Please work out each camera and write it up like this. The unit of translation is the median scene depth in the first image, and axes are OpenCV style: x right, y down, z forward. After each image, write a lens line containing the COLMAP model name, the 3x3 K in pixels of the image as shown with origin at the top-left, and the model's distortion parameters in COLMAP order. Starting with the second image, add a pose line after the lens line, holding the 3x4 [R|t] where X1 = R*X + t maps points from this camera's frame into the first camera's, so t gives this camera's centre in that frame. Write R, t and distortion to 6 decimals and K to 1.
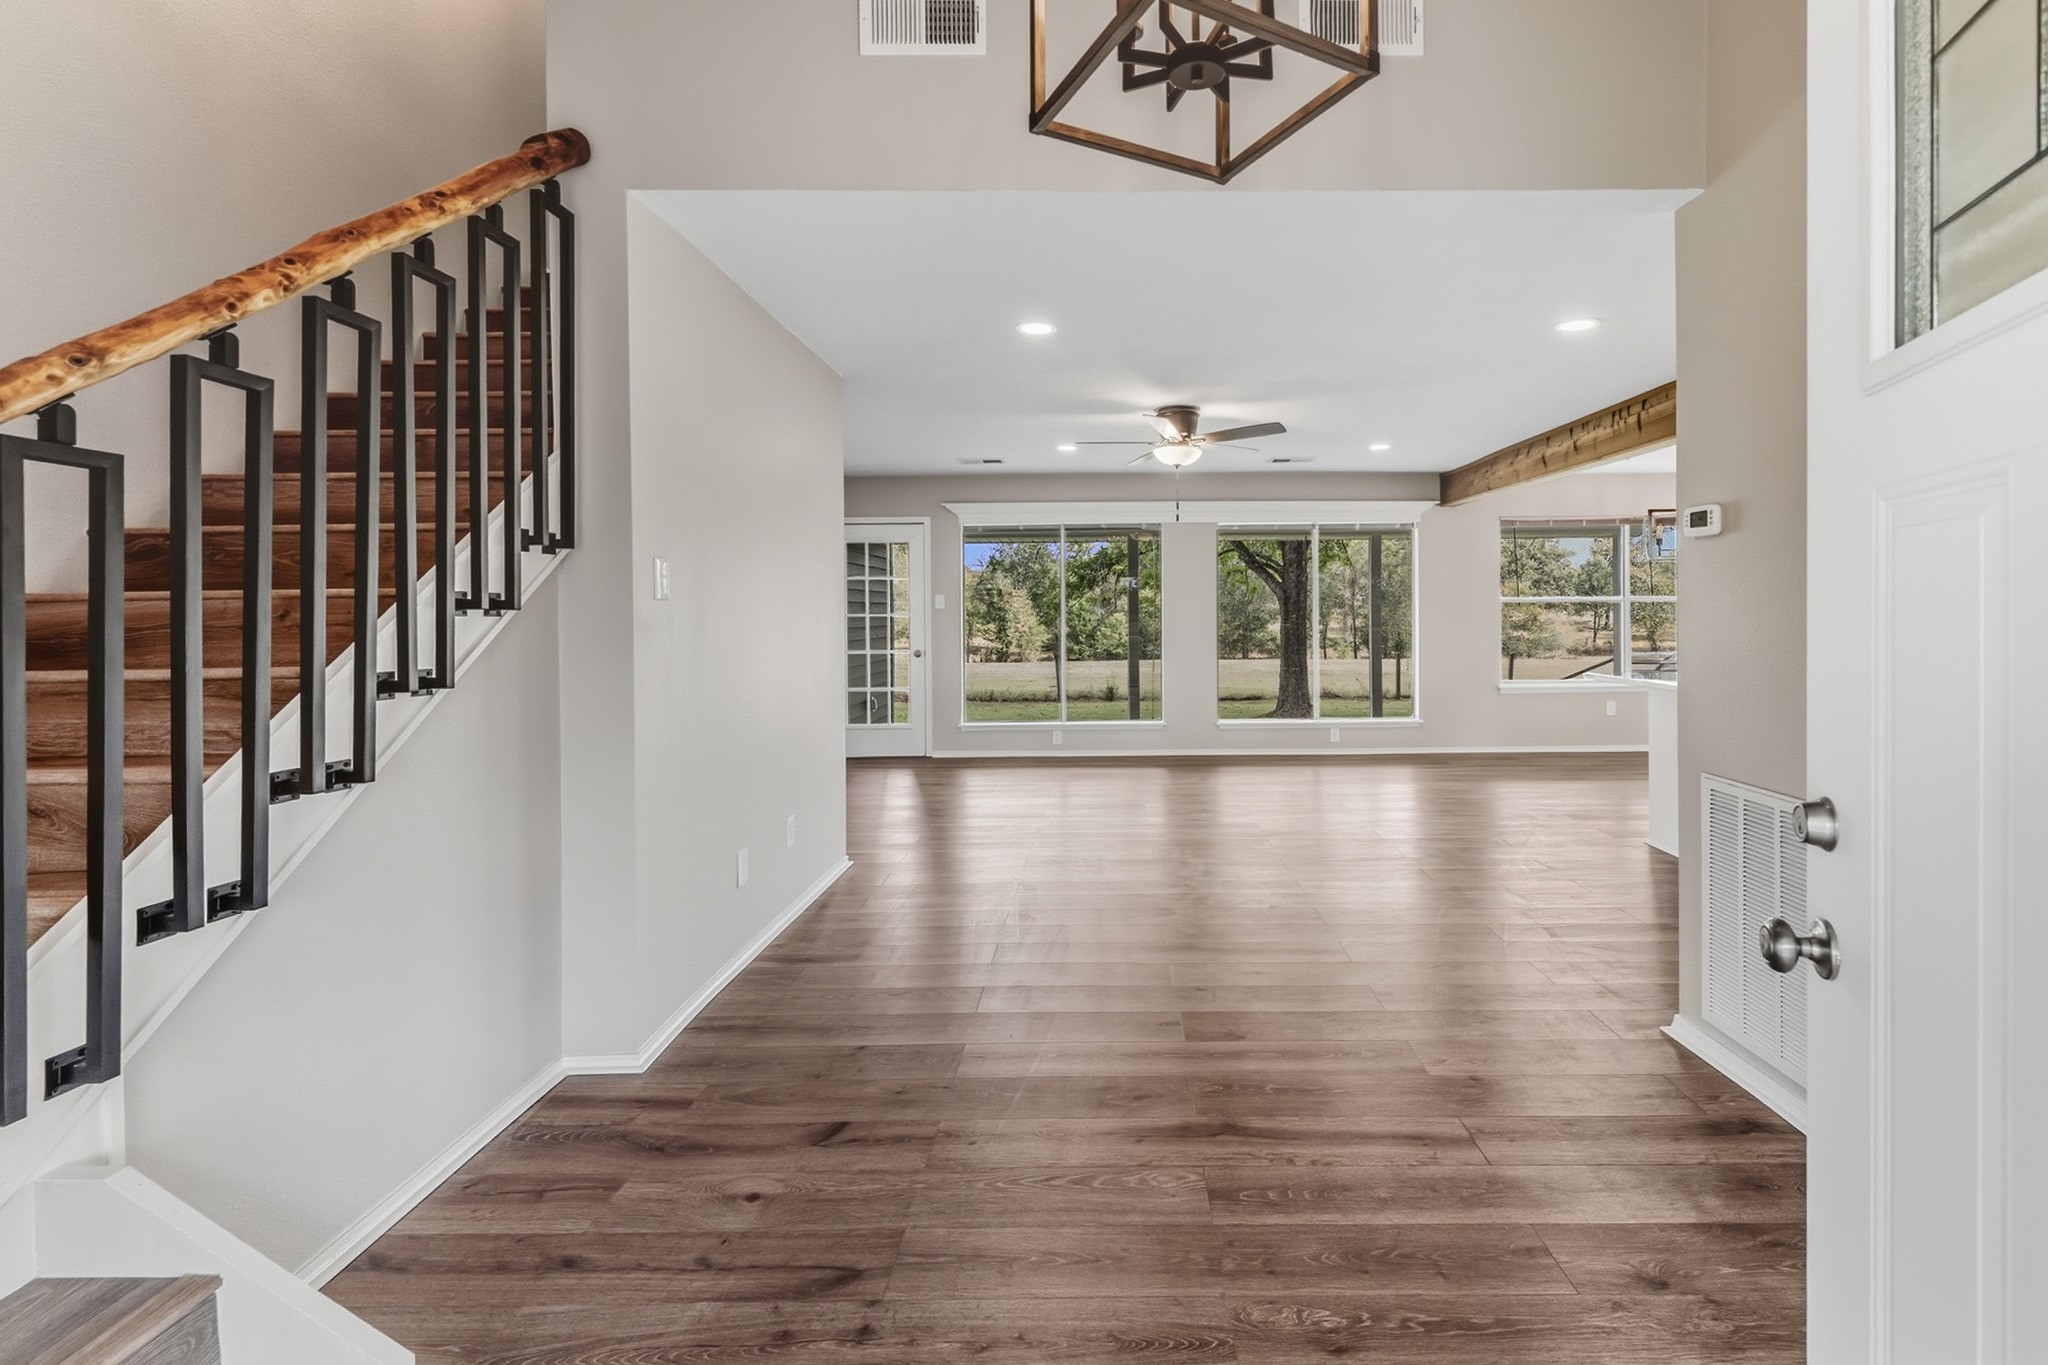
lens RADIAL K [[888.9, 0, 1105.4], [0, 888.9, 599.9], [0, 0, 1]] dist [-0.001516, 0.000150]
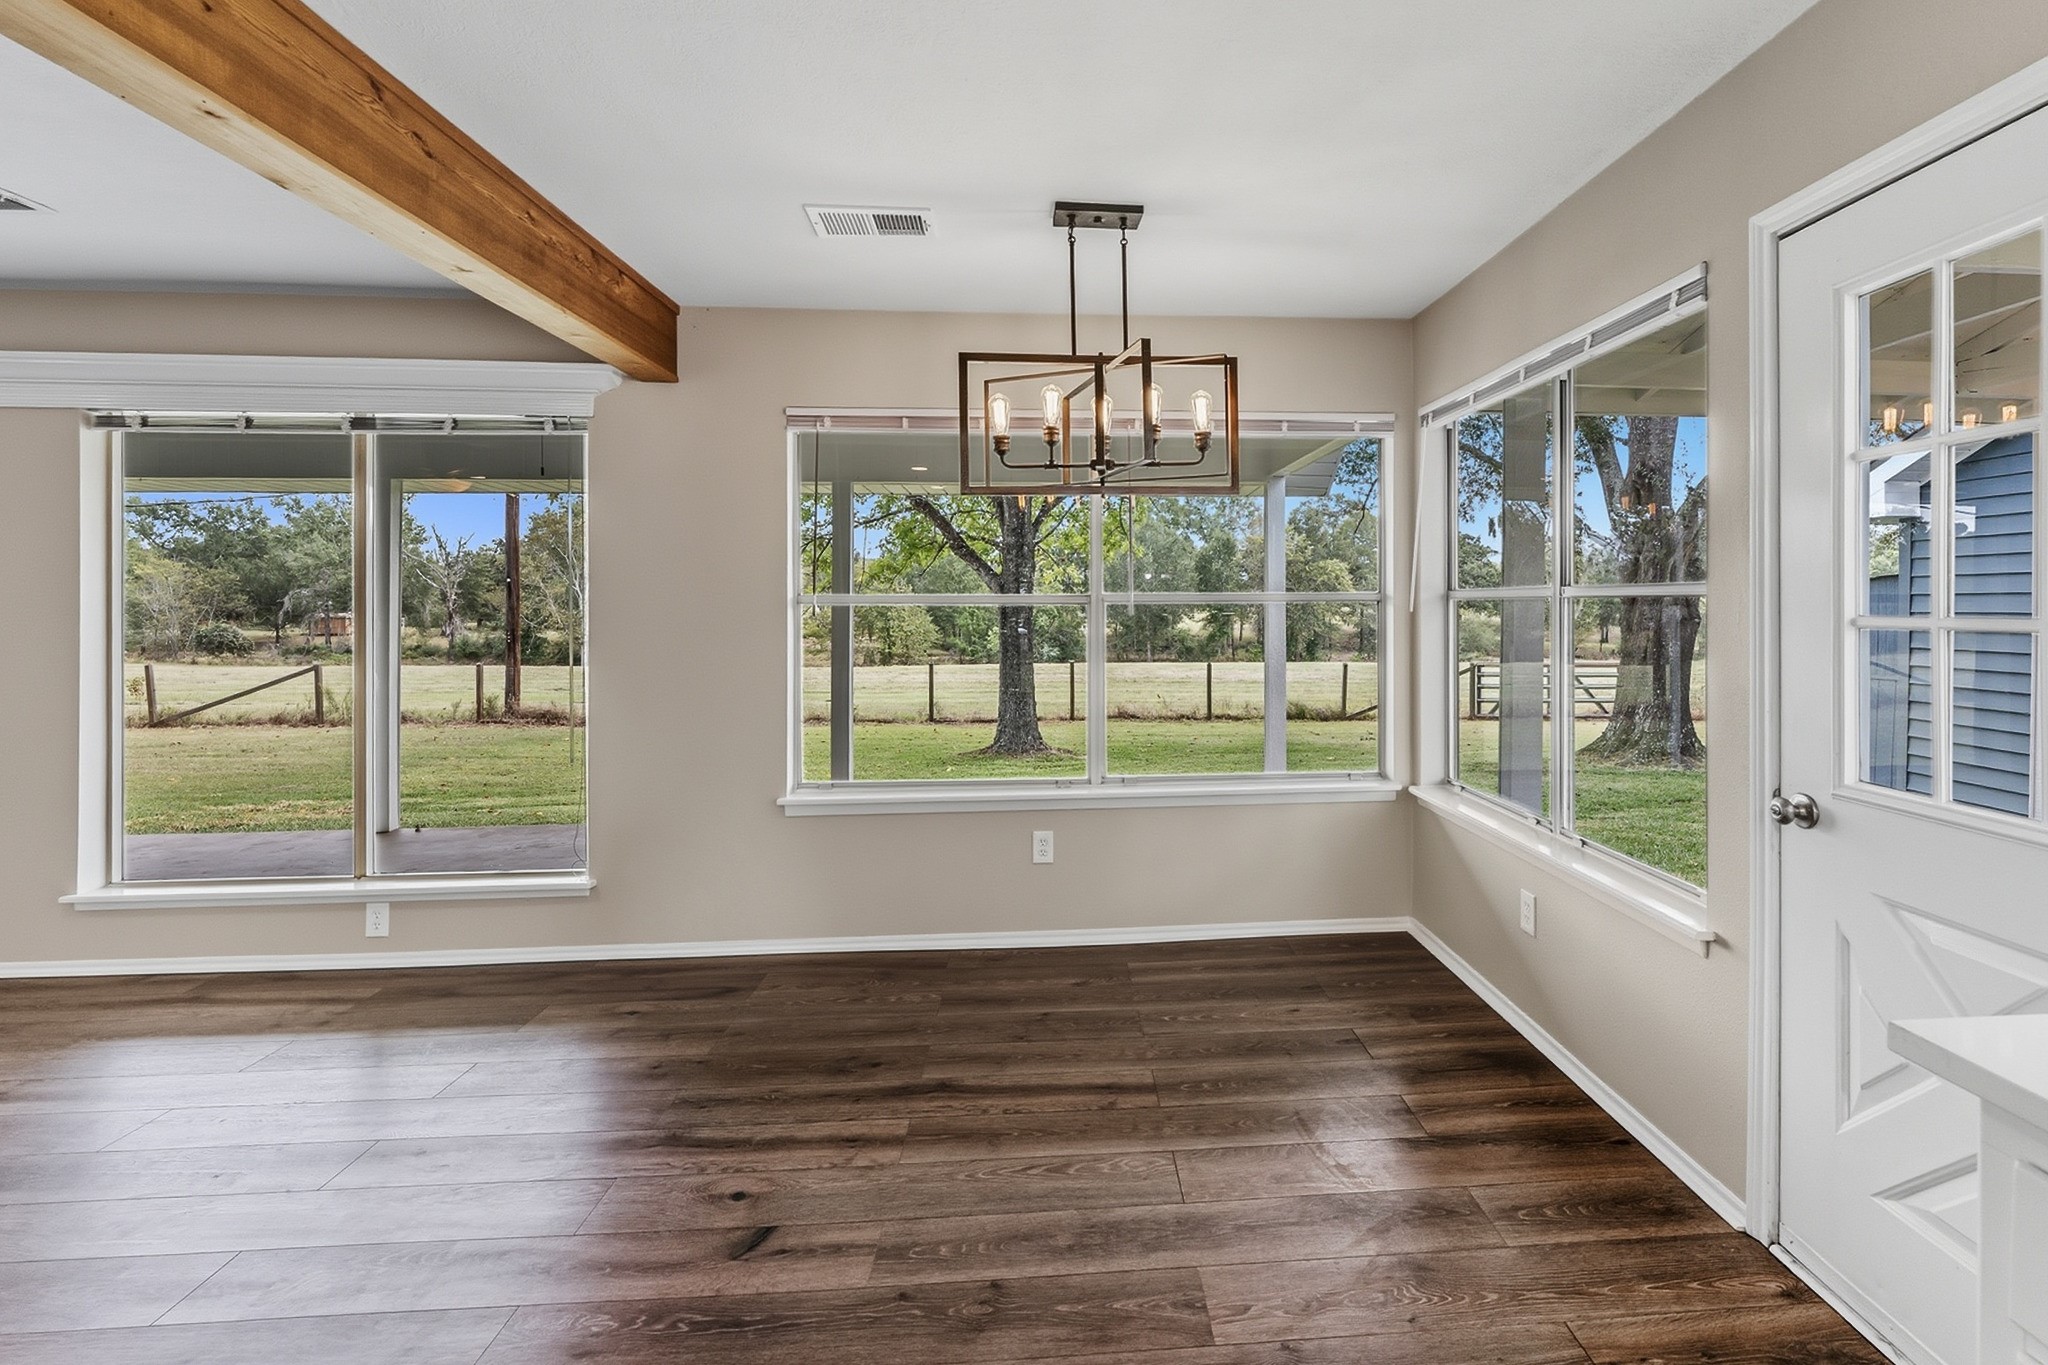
lens RADIAL K [[908.1, 0, 1116.9], [0, 908.1, 605.6], [0, 0, 1]] dist [-0.000304, 0.000284]
pose [[0.996502, 0.004777, 0.083436, 0.960031], [-0.005507, 0.999949, 0.008519, -0.002709], [-0.083391, -0.008948, 0.996477, 0.916493]]
